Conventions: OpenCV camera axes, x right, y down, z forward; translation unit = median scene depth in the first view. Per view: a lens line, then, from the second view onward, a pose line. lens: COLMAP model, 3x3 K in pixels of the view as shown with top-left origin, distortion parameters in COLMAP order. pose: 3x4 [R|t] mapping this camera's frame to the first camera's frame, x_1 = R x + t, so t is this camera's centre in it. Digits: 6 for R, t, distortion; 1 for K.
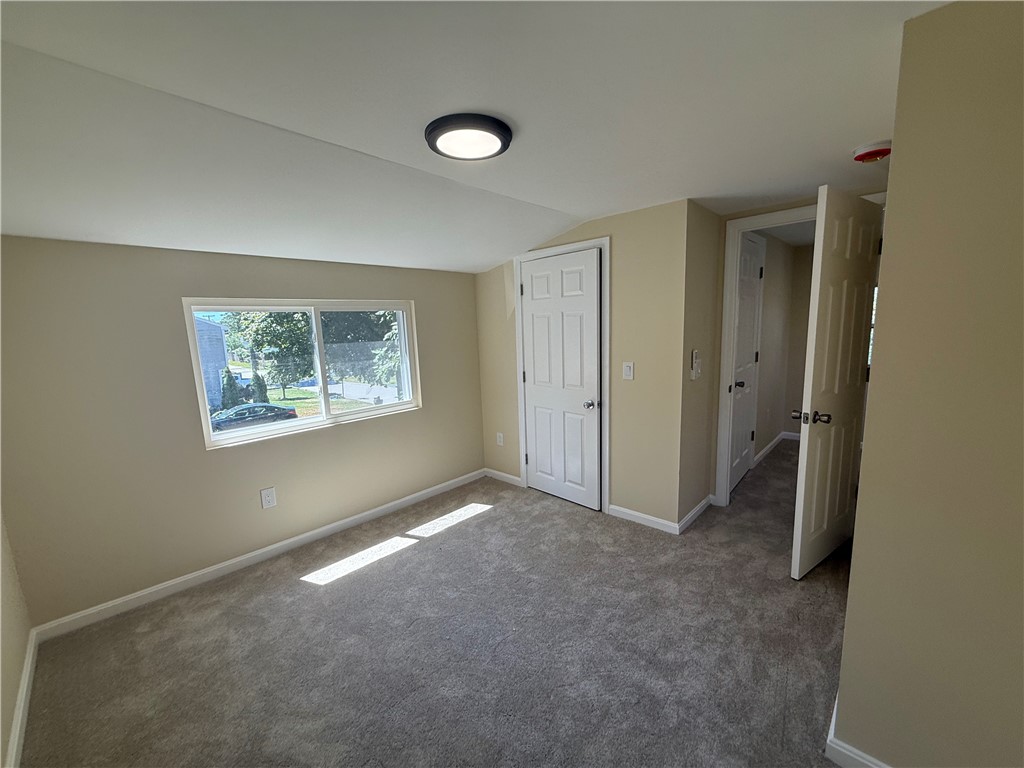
lens RADIAL K [[410.6, 0, 513.9], [0, 410.6, 384.6], [0, 0, 1]] dist [0.001552, -0.000042]
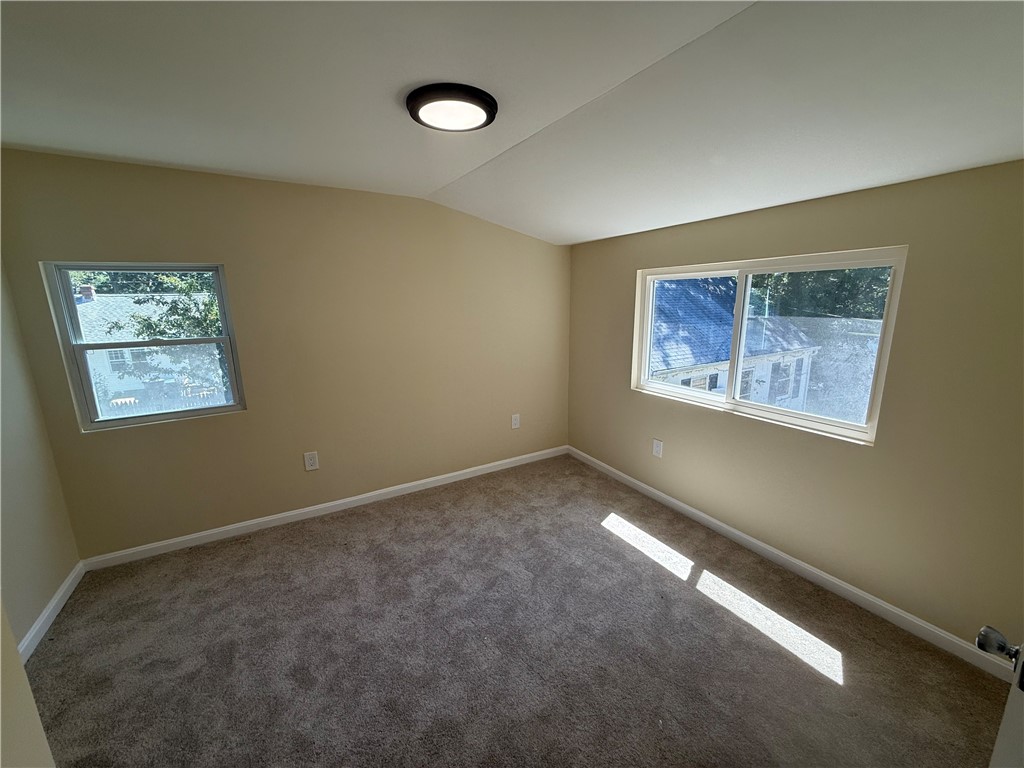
lens RADIAL K [[410.6, 0, 513.9], [0, 410.6, 384.6], [0, 0, 1]] dist [0.001552, -0.000042]
pose [[-0.262615, 0.235319, -0.935766, 0.499687], [-0.123319, 0.953667, 0.274429, -0.144006], [0.956988, 0.187467, -0.221428, 0.822379]]
